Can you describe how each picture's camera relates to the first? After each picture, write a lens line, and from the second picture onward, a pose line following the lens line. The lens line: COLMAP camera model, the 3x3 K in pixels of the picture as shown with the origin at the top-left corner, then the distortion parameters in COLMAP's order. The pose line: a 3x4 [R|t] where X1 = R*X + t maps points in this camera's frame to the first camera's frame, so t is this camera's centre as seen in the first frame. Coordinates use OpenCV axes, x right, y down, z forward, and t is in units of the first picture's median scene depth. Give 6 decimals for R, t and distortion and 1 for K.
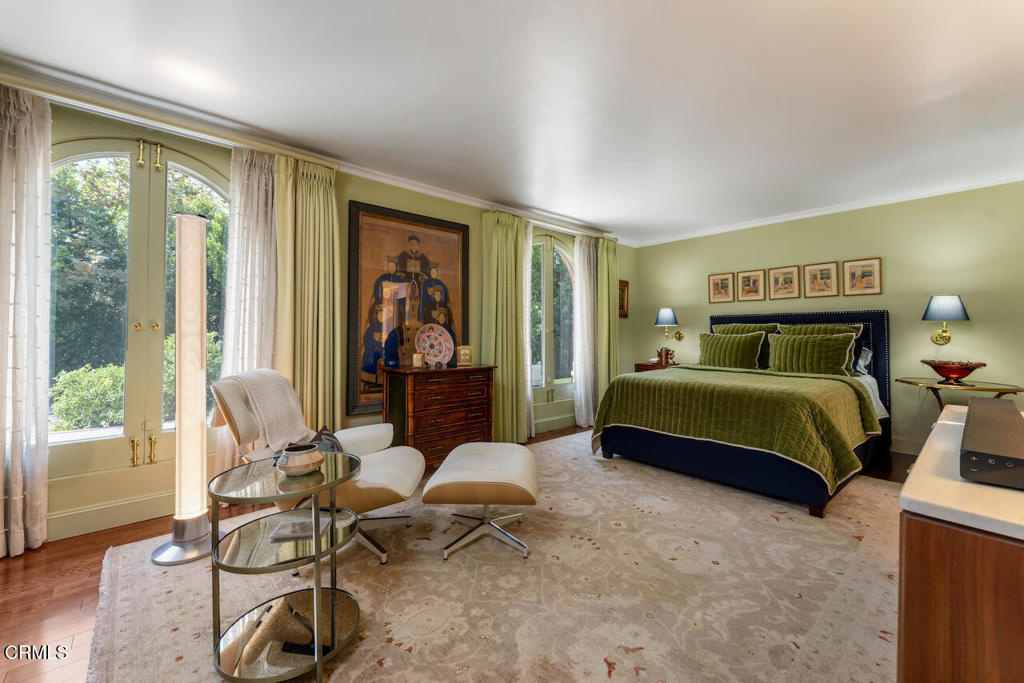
lens RADIAL K [[412.5, 0, 511.8], [0, 412.5, 337.3], [0, 0, 1]] dist [-0.001840, -0.000496]
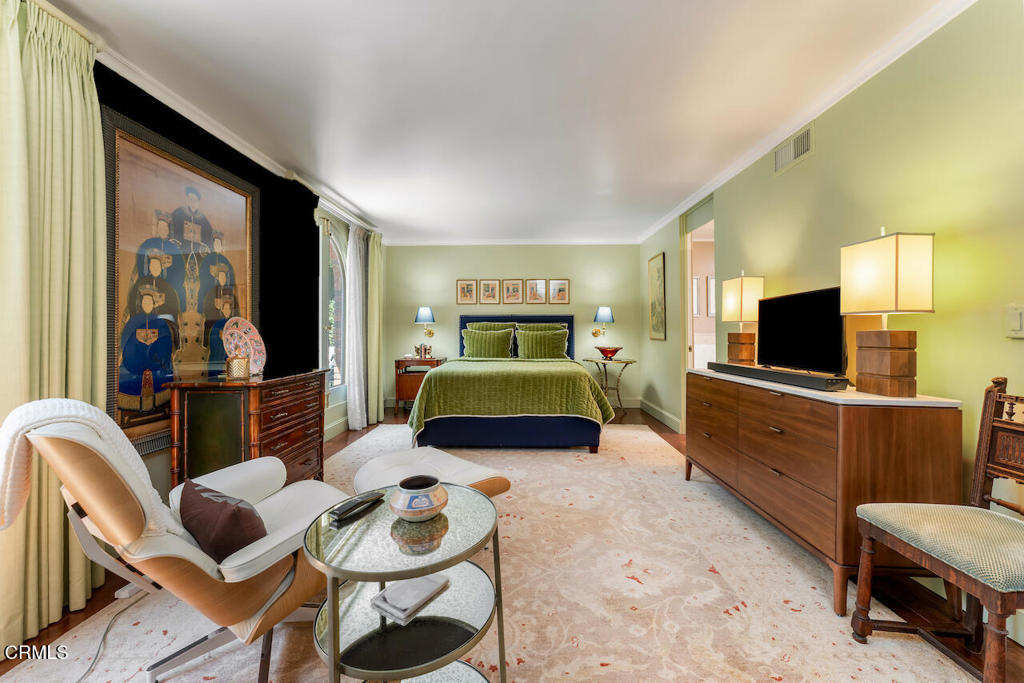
lens RADIAL K [[412.5, 0, 510.4], [0, 412.5, 336.7], [0, 0, 1]] dist [-0.001840, -0.000496]
pose [[0.675636, -0.012547, 0.737128, -0.385516], [0.007957, 0.999921, 0.009727, -0.001589], [-0.737192, -0.000707, 0.675683, 0.149258]]
